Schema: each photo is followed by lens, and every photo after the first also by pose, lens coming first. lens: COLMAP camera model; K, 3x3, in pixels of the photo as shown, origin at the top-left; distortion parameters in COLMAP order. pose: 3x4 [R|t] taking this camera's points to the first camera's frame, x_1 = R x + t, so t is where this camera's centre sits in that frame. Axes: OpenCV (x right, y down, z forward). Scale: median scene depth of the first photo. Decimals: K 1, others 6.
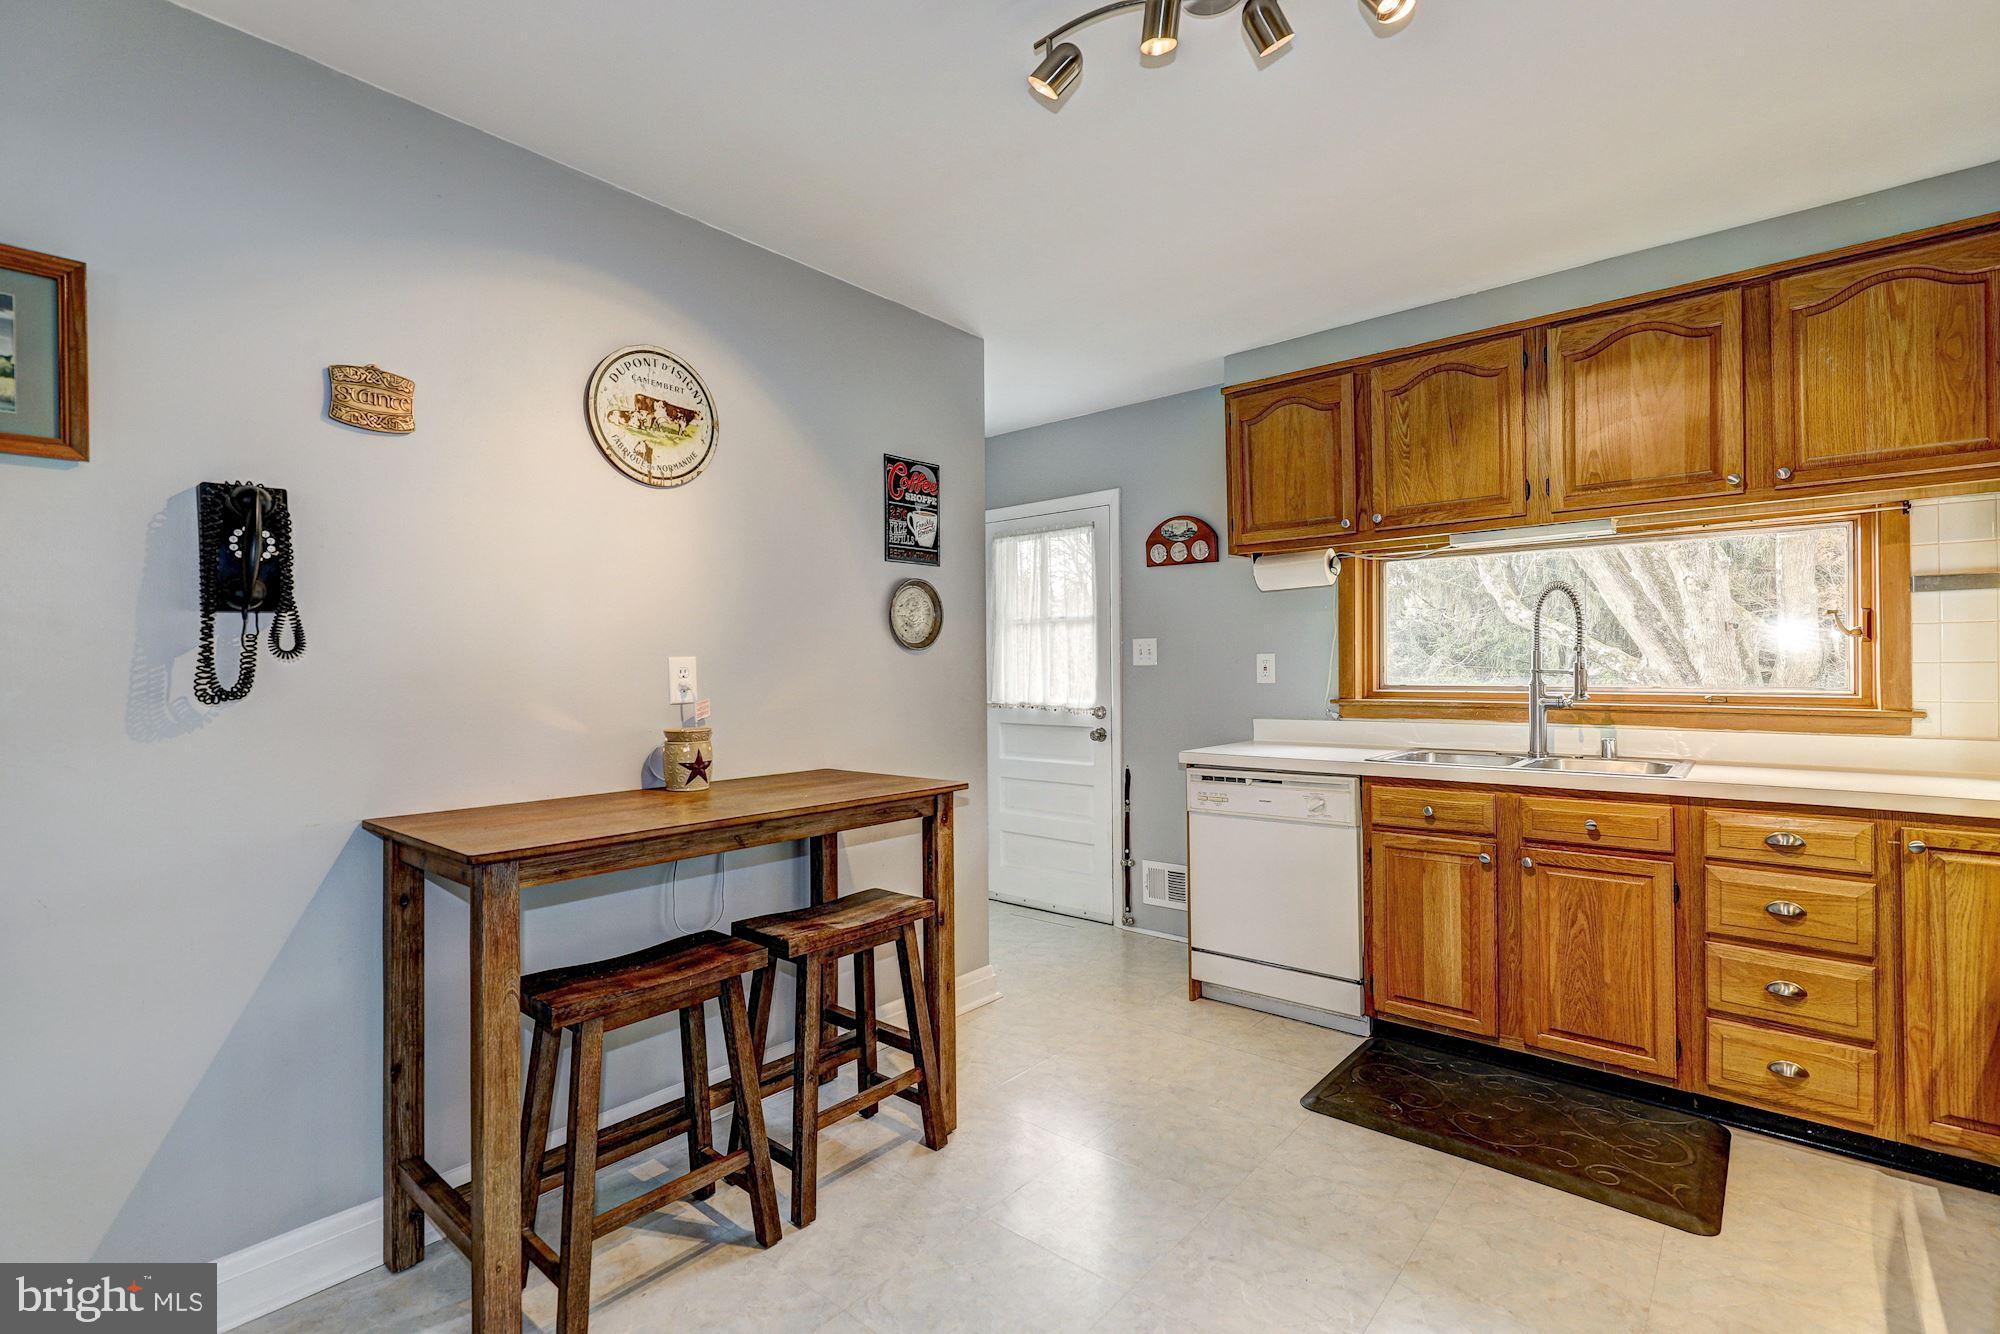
lens RADIAL K [[906.9, 0, 1000.0], [0, 906.9, 667.0], [0, 0, 1]] dist [-0.002208, -0.000034]
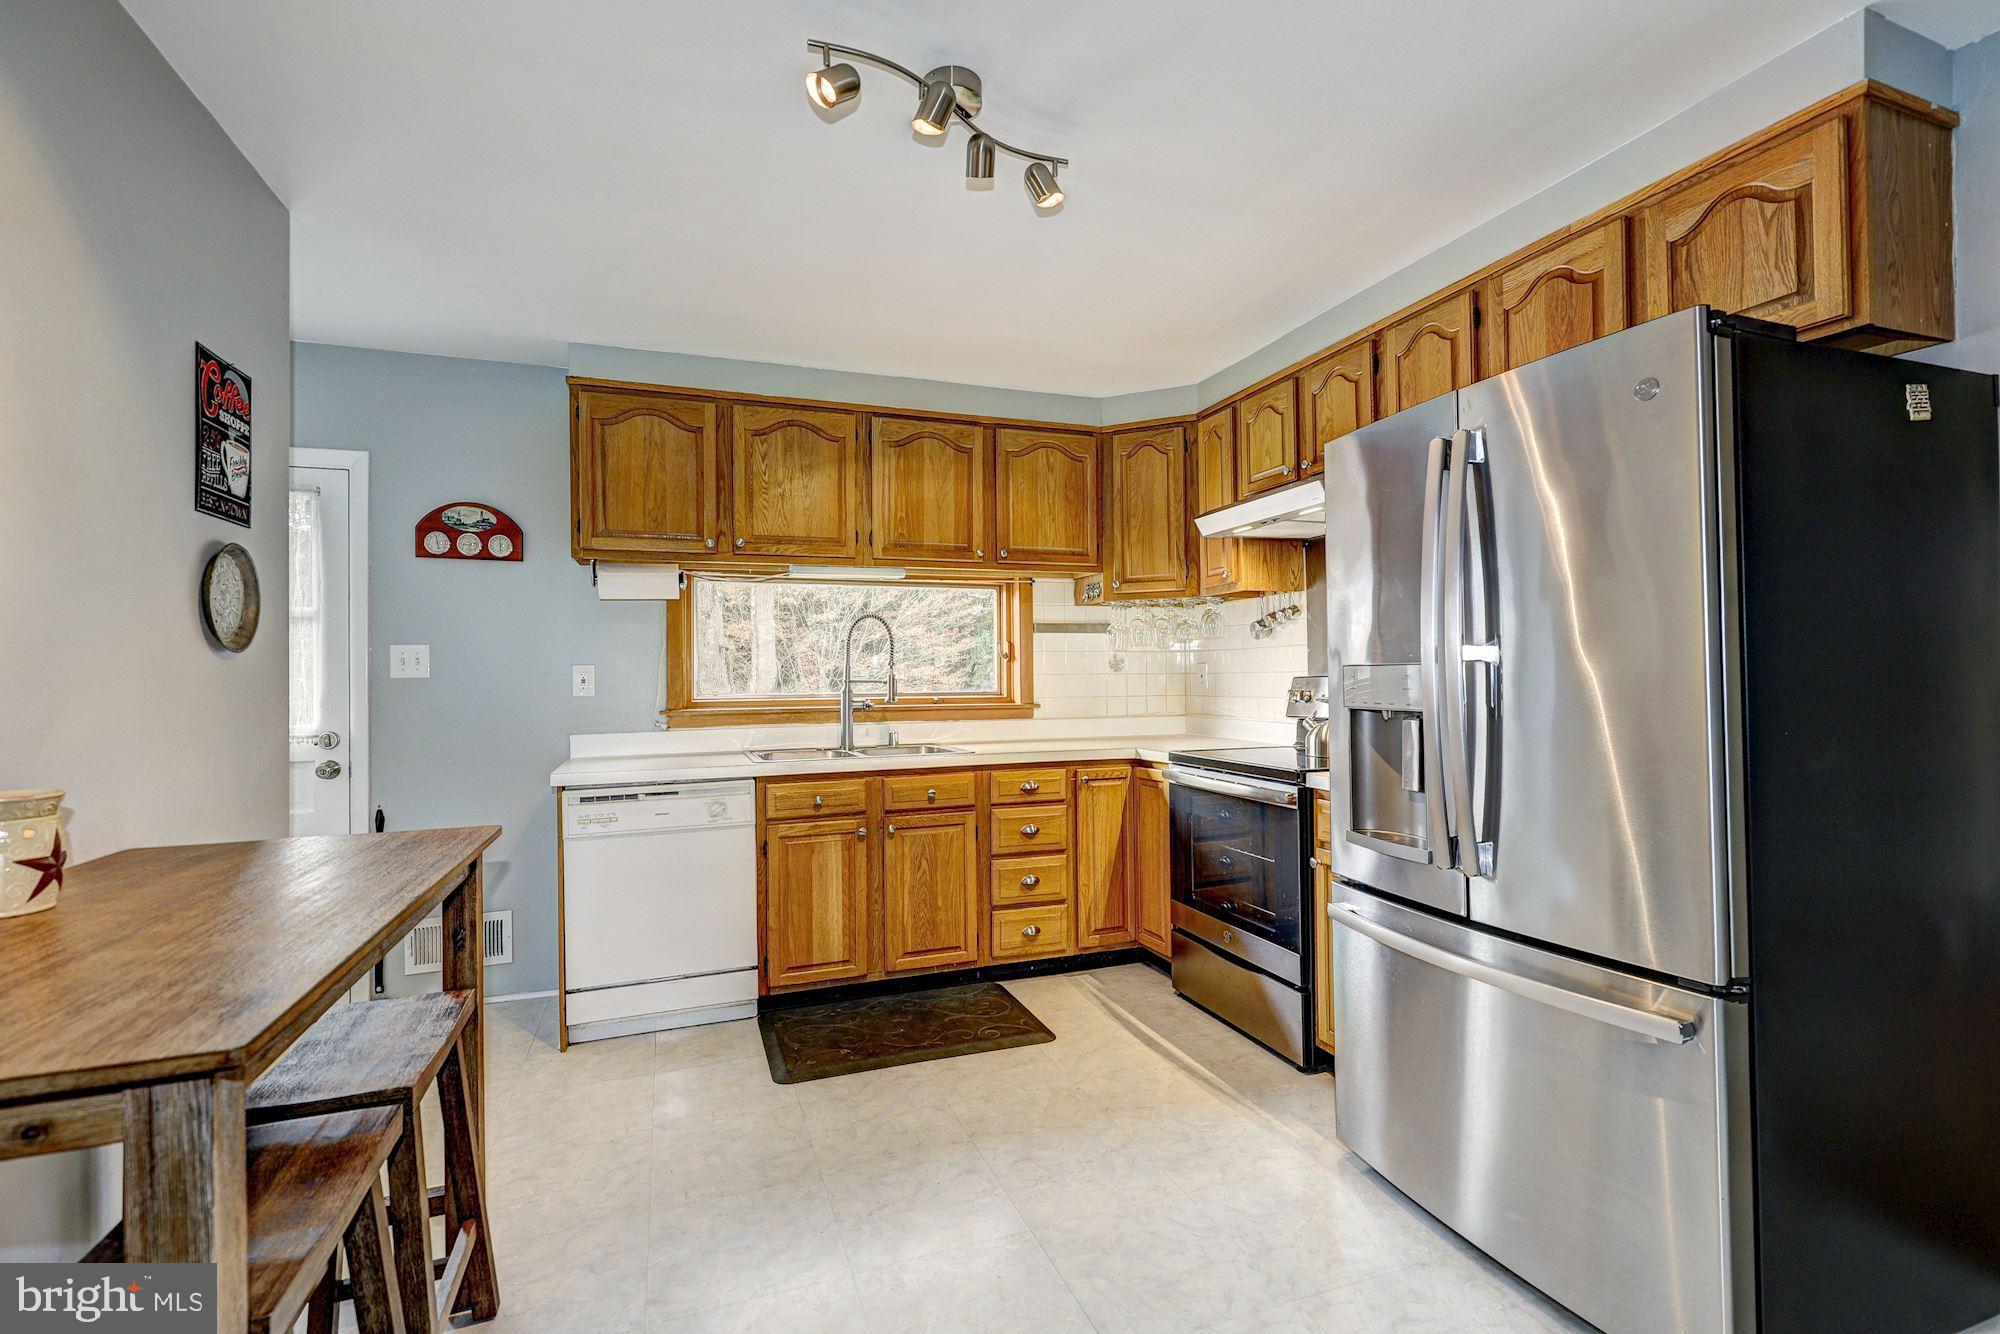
lens RADIAL K [[908.9, 0, 1017.0], [0, 908.9, 665.1], [0, 0, 1]] dist [0.000466, -0.000057]
pose [[0.475394, 0.012805, 0.879680, -0.451380], [0.005886, 0.999825, -0.017735, 0.006424], [-0.879753, 0.013609, 0.475235, 0.214124]]
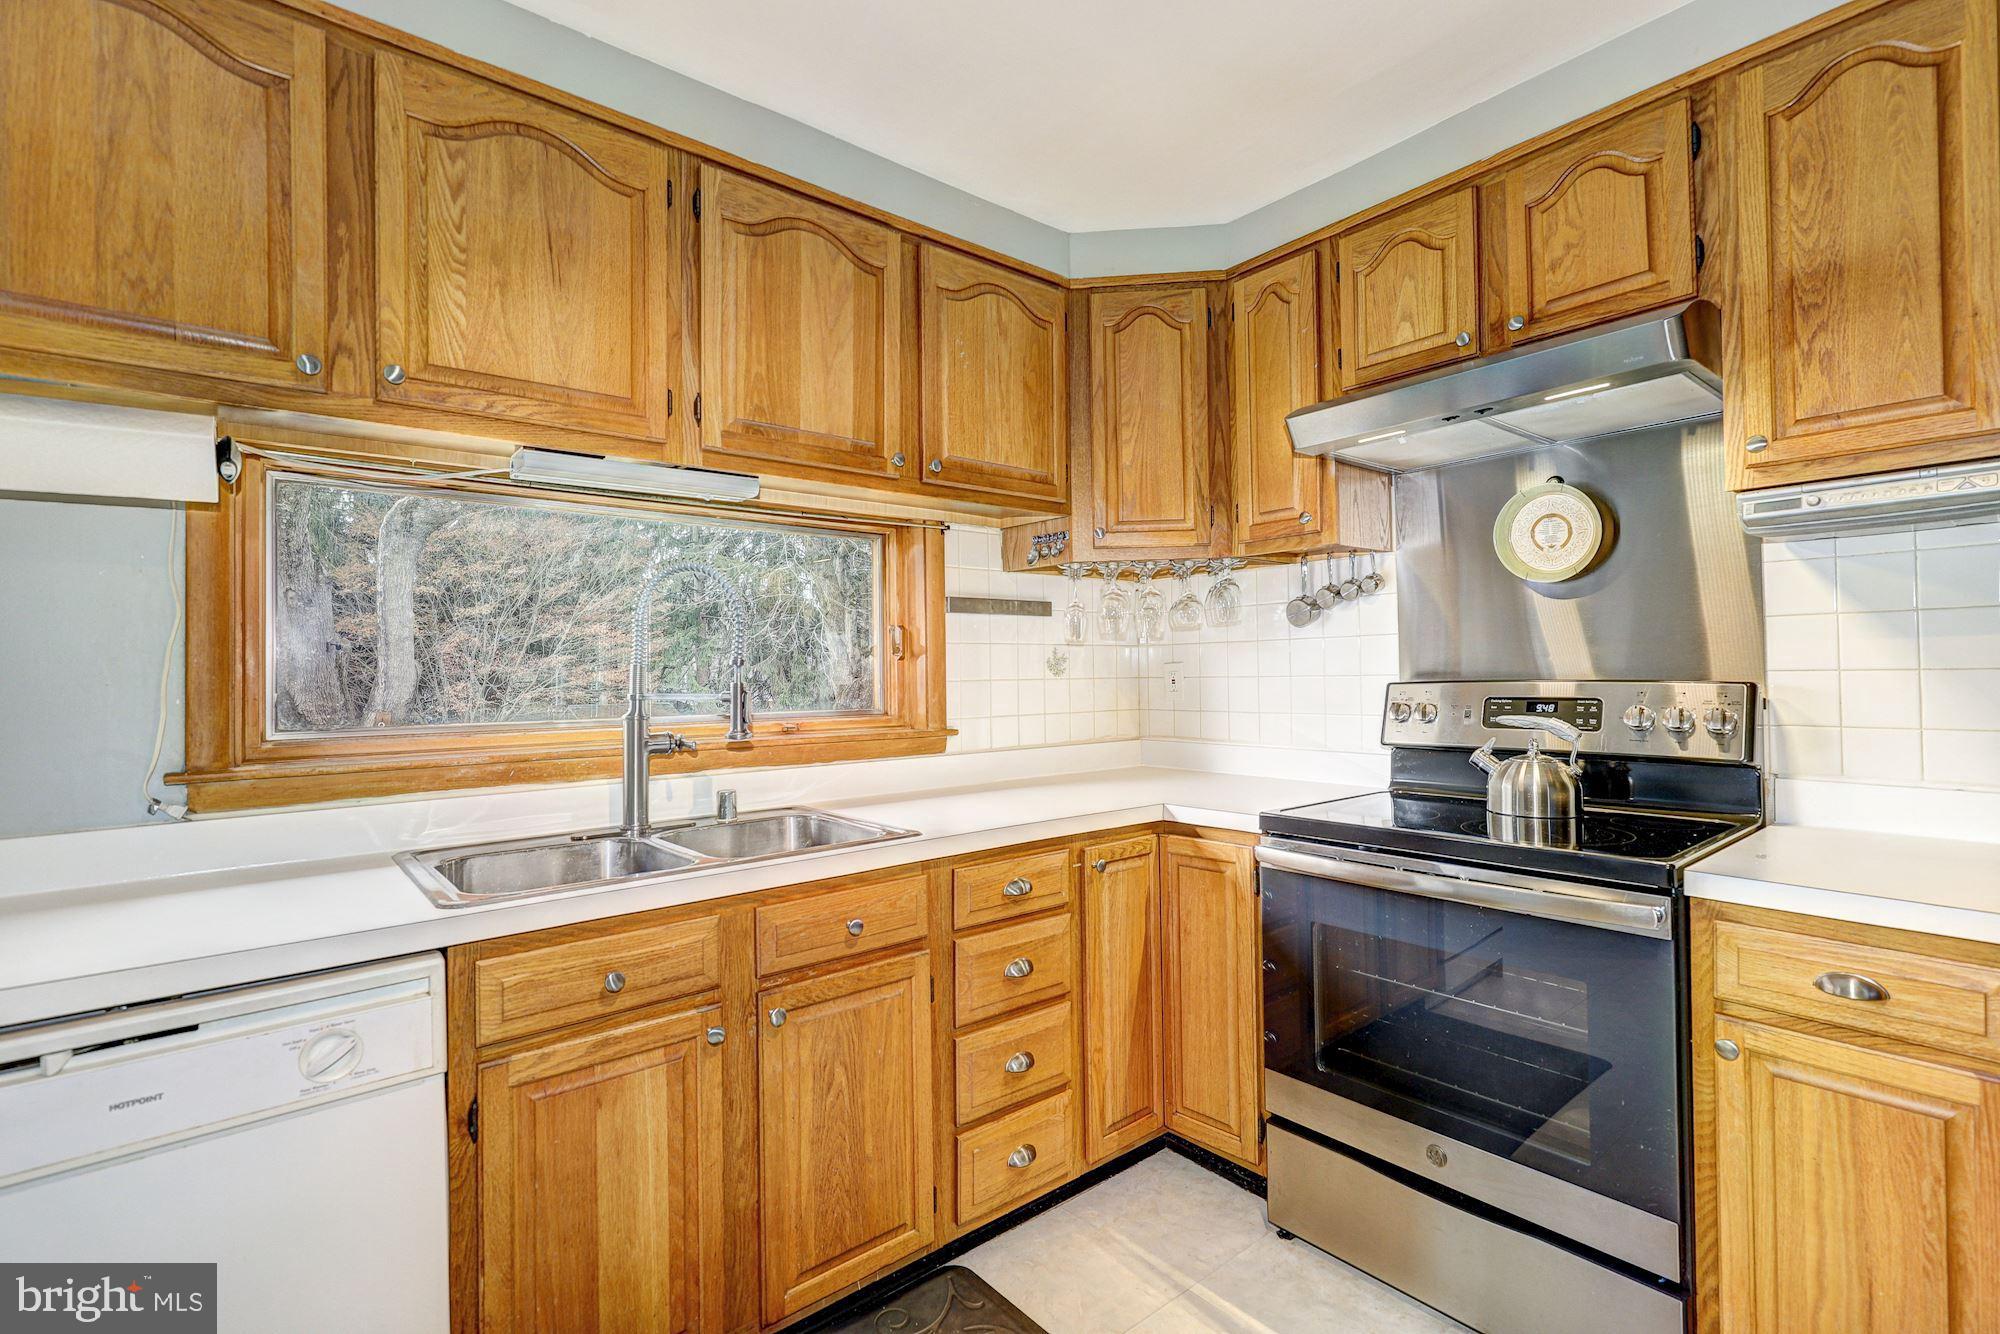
lens RADIAL K [[902.4, 0, 1010.8], [0, 902.4, 664.0], [0, 0, 1]] dist [0.002674, -0.000596]
pose [[0.162564, 0.016933, 0.986553, 0.014827], [0.013122, 0.999727, -0.019321, -0.002921], [-0.986611, 0.016086, 0.162298, 0.712185]]
